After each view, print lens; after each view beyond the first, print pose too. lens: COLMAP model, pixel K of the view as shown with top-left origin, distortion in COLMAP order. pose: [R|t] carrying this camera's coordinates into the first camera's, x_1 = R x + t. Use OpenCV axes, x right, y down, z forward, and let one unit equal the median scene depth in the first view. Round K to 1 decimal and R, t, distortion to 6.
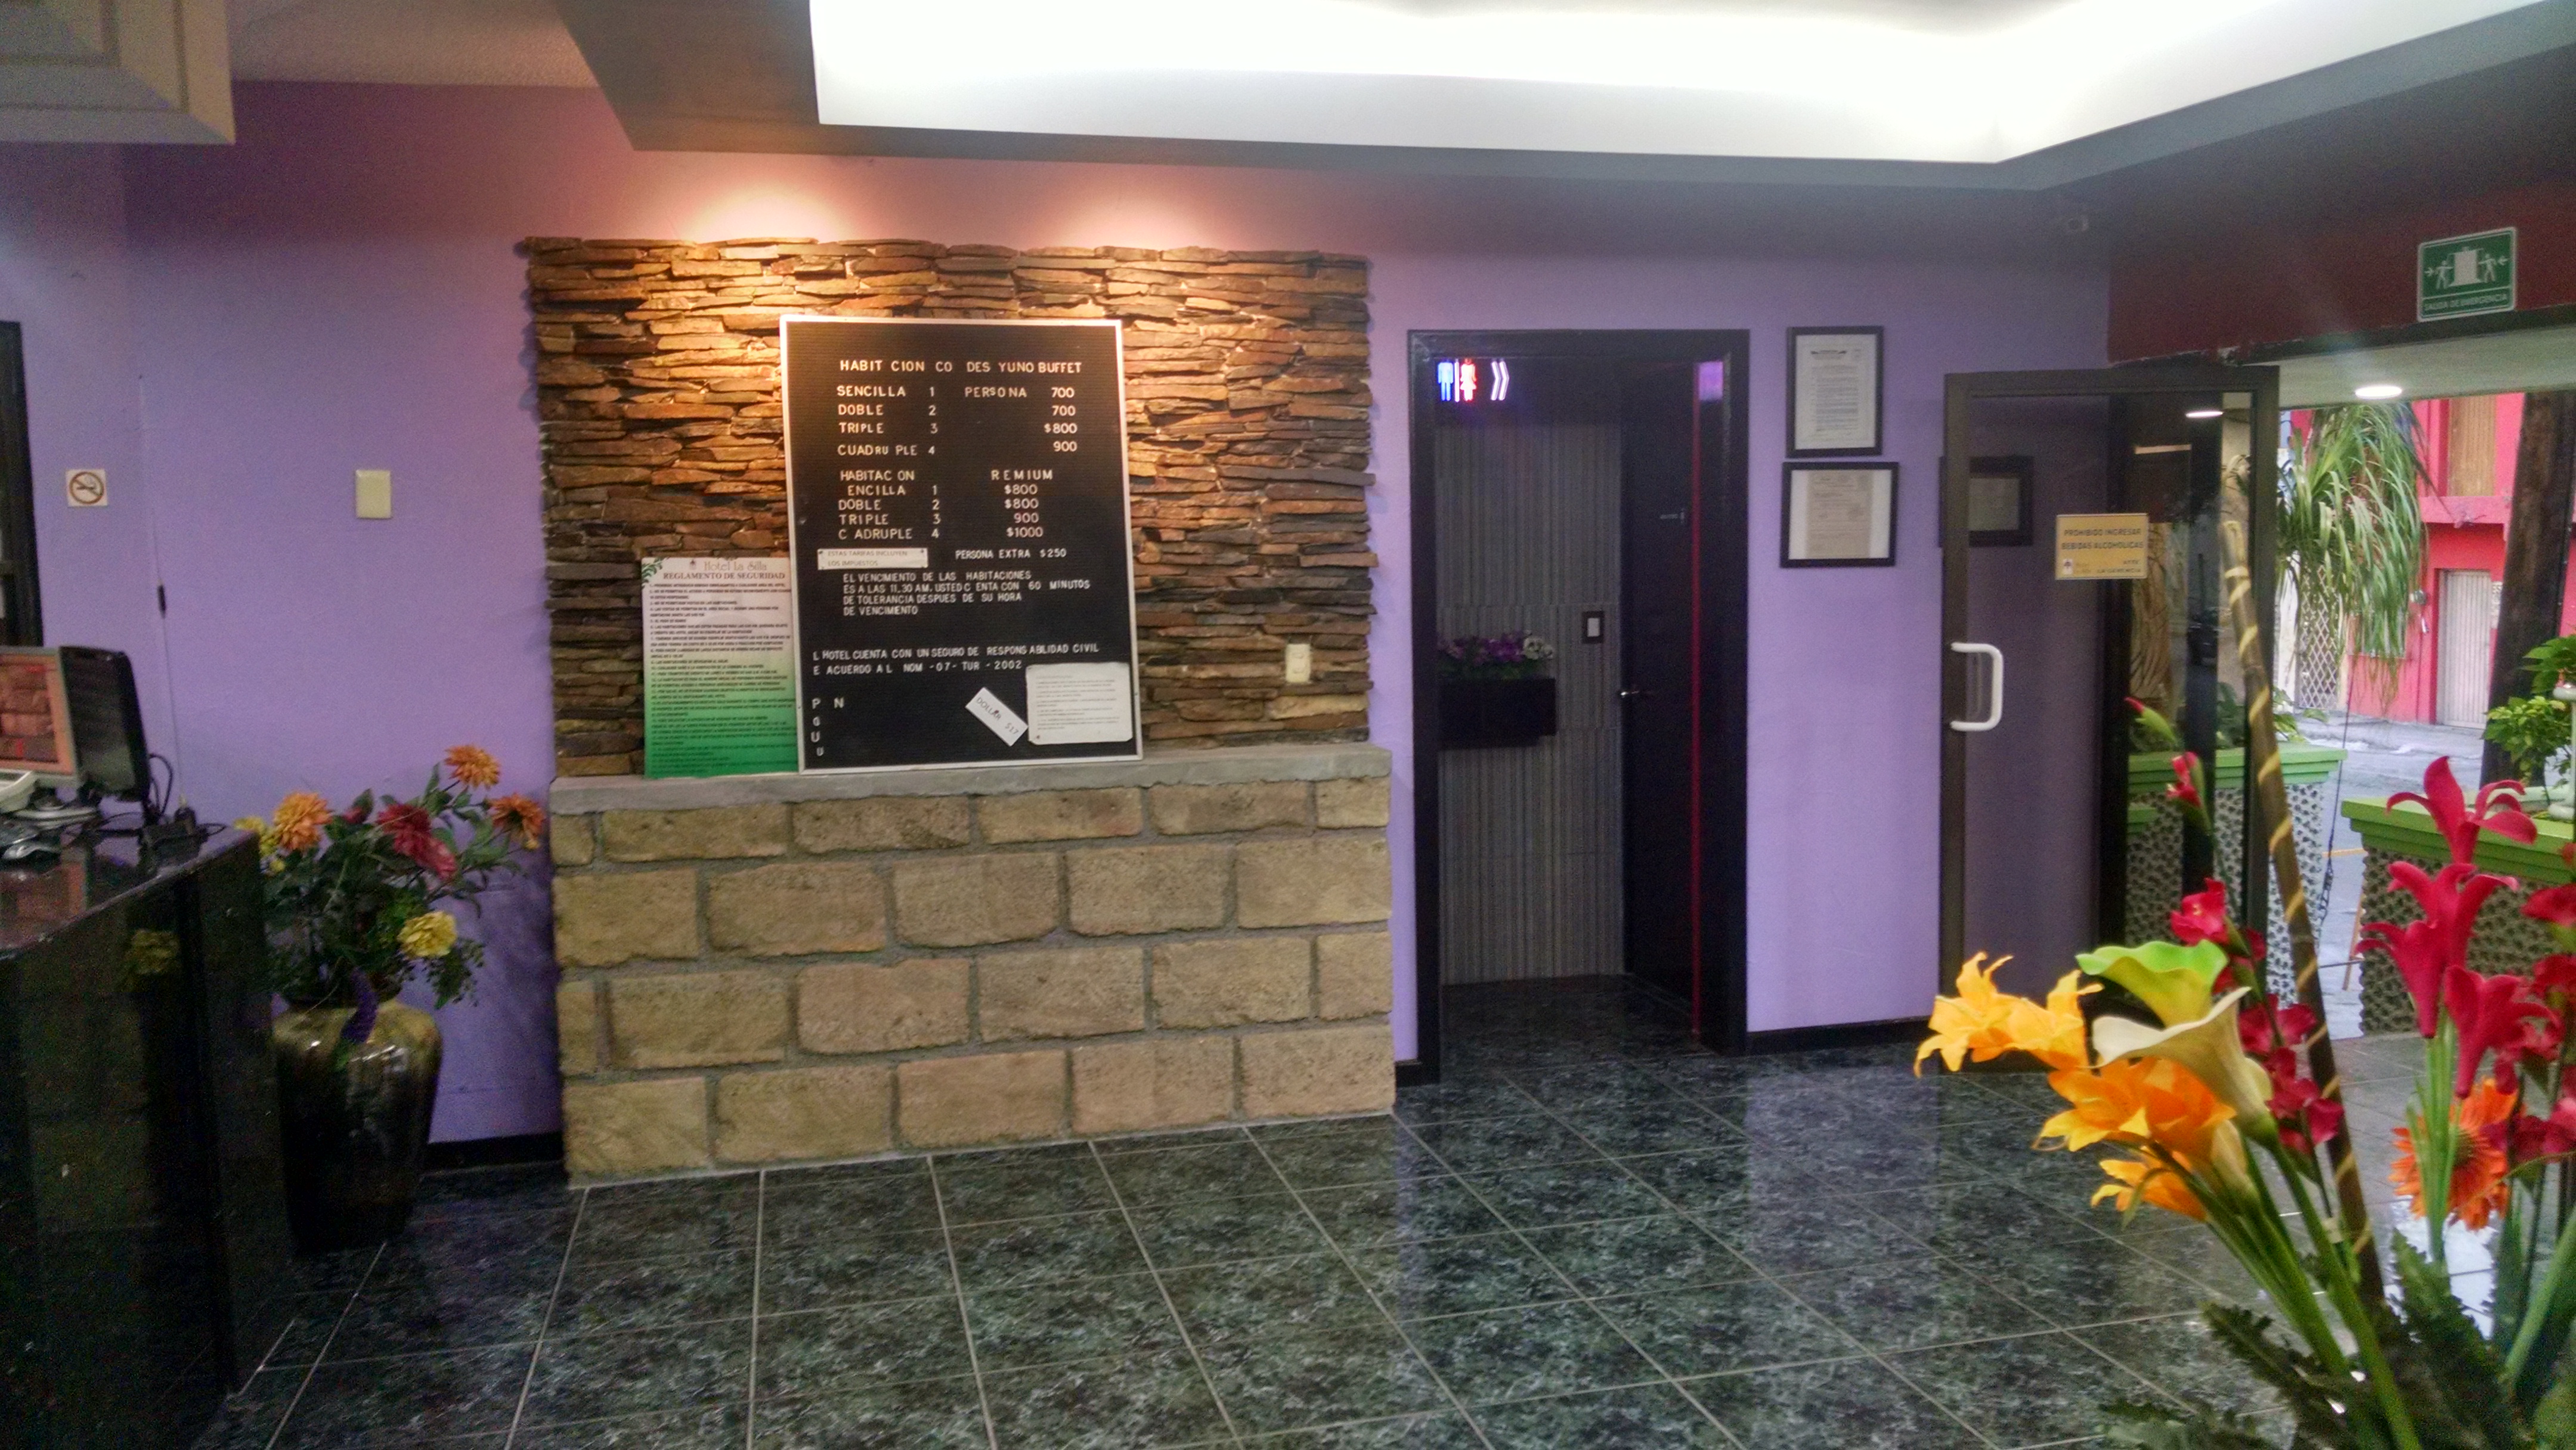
lens RADIAL K [[1941.4, 0, 1288.0], [0, 1941.4, 725.0], [0, 0, 1]] dist [0.032663, -0.076055]
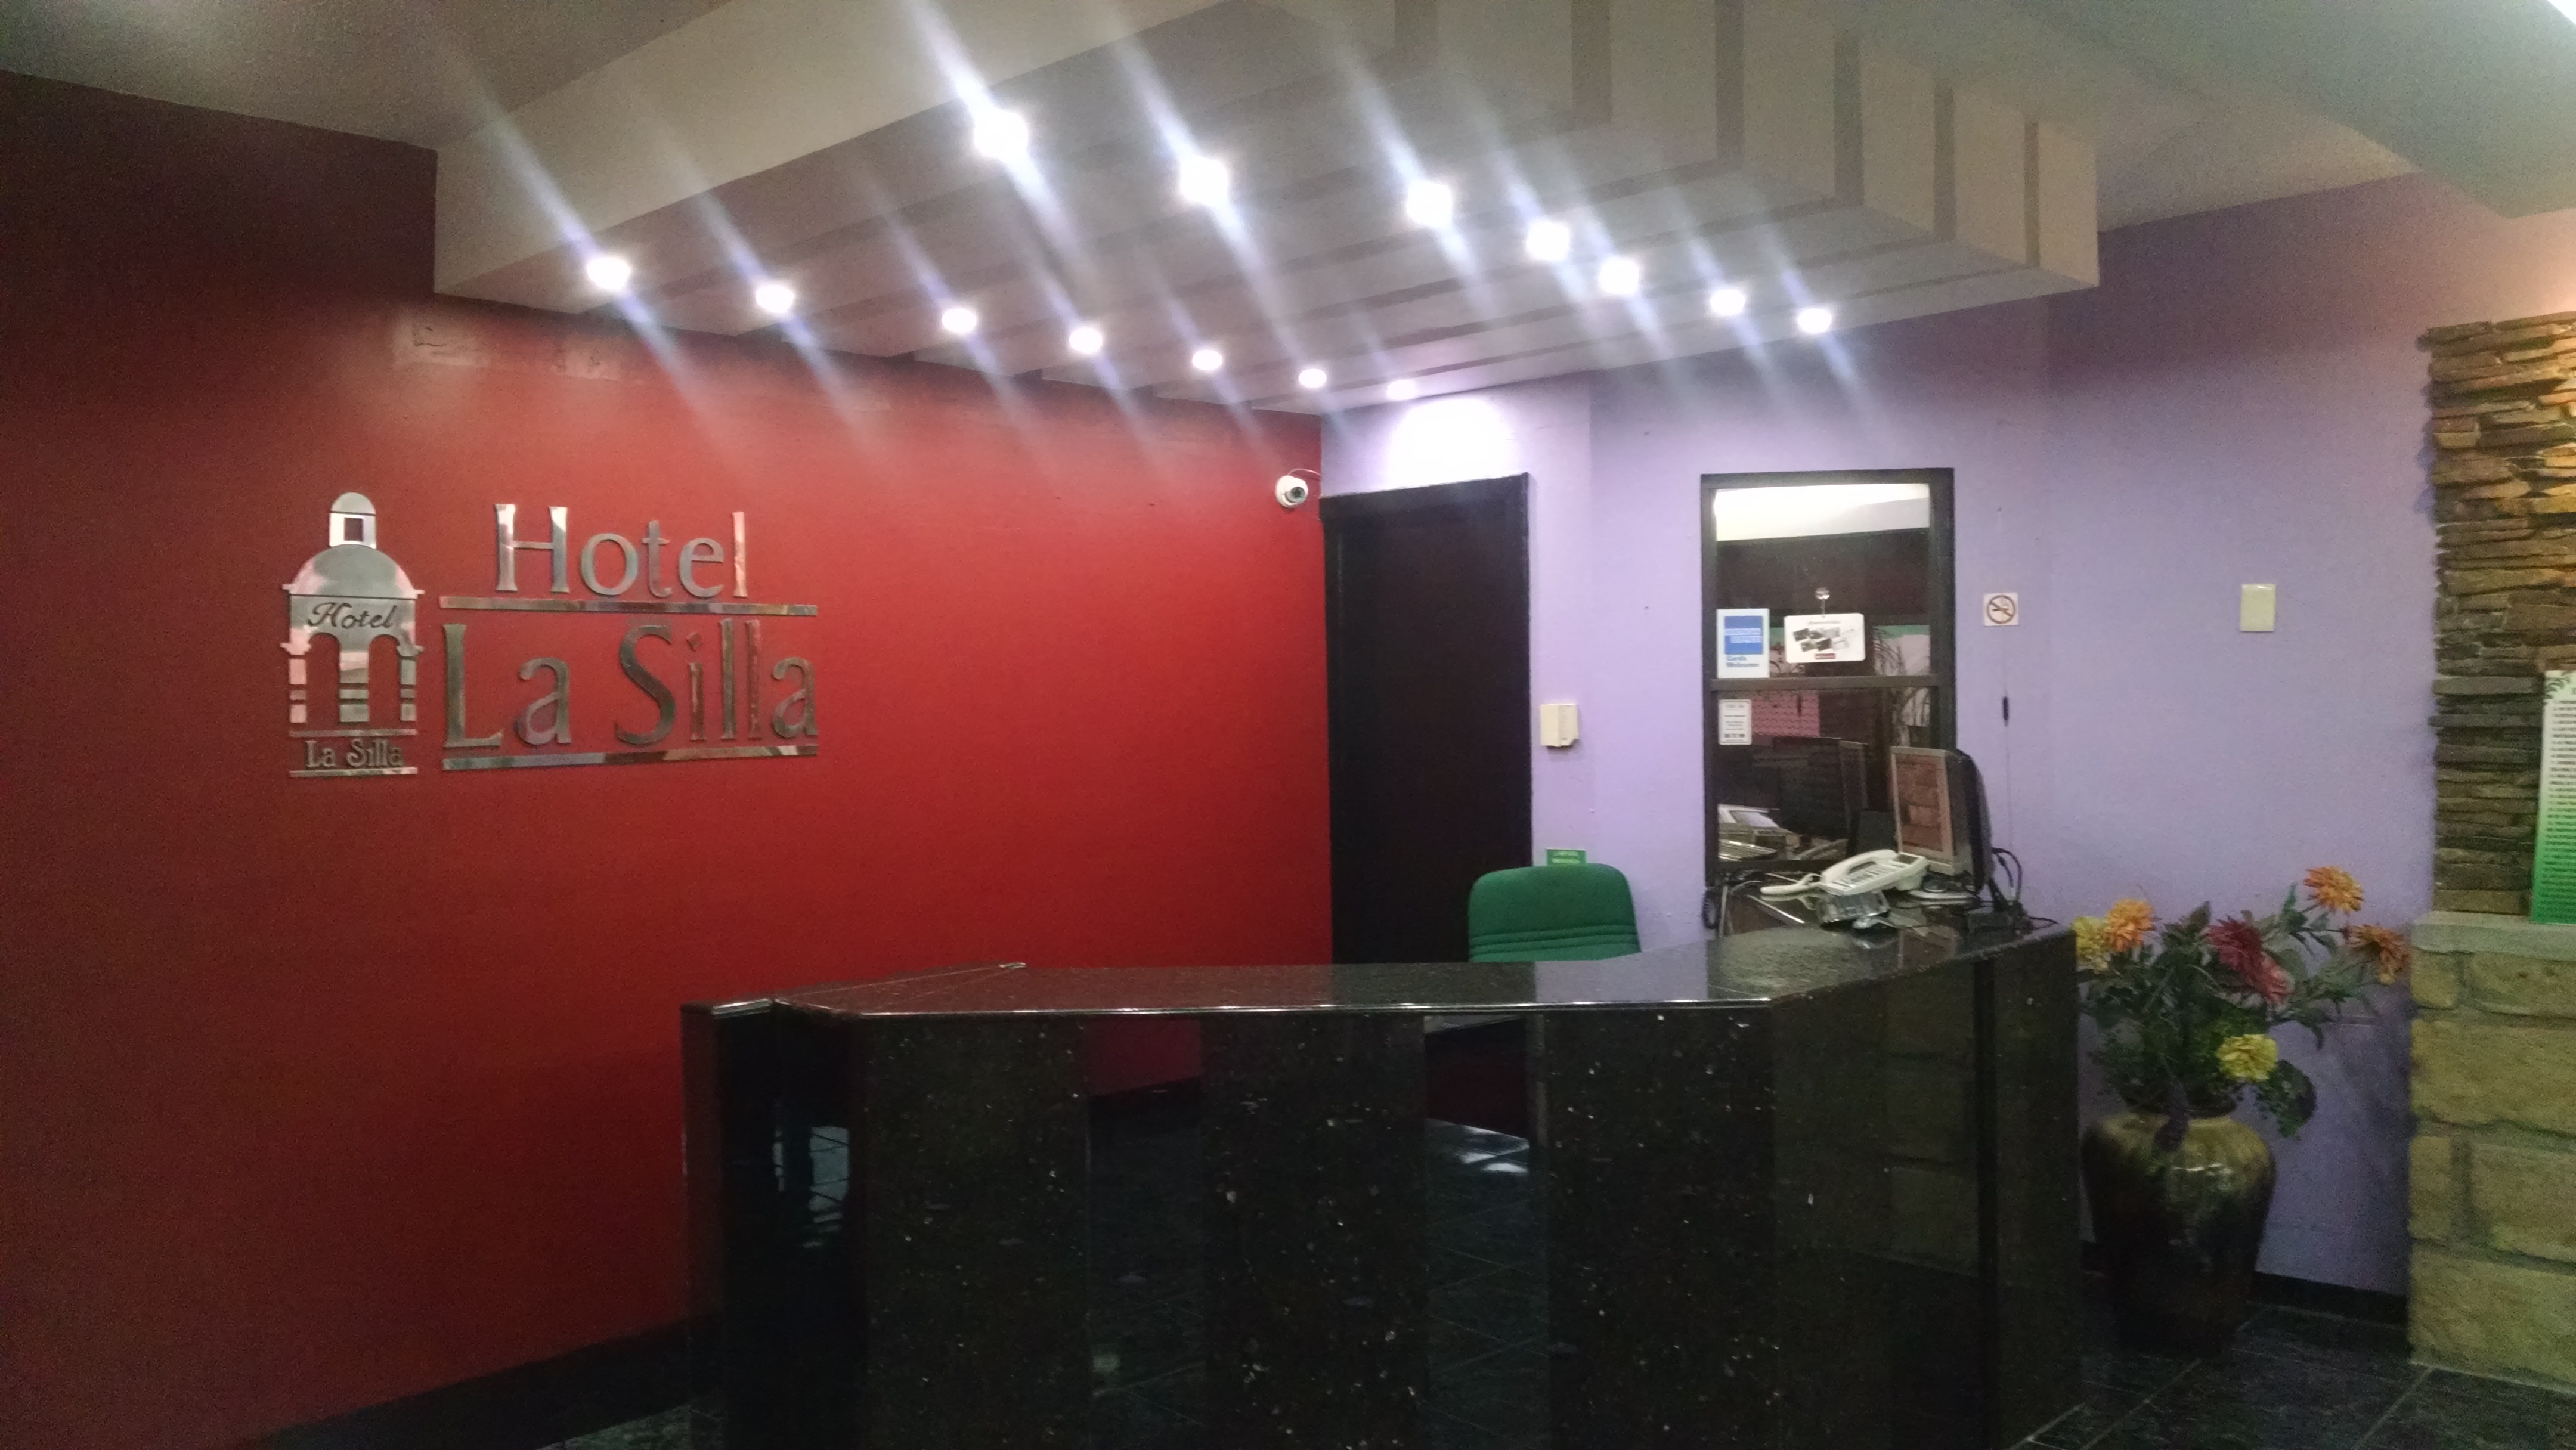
lens RADIAL K [[1941.4, 0, 1288.0], [0, 1941.4, 725.0], [0, 0, 1]] dist [0.032663, -0.076055]
pose [[0.534491, 0.021008, -0.844913, 0.108966], [-0.069157, 0.997426, -0.018948, -0.005415], [0.842340, 0.068559, 0.534568, 0.053806]]
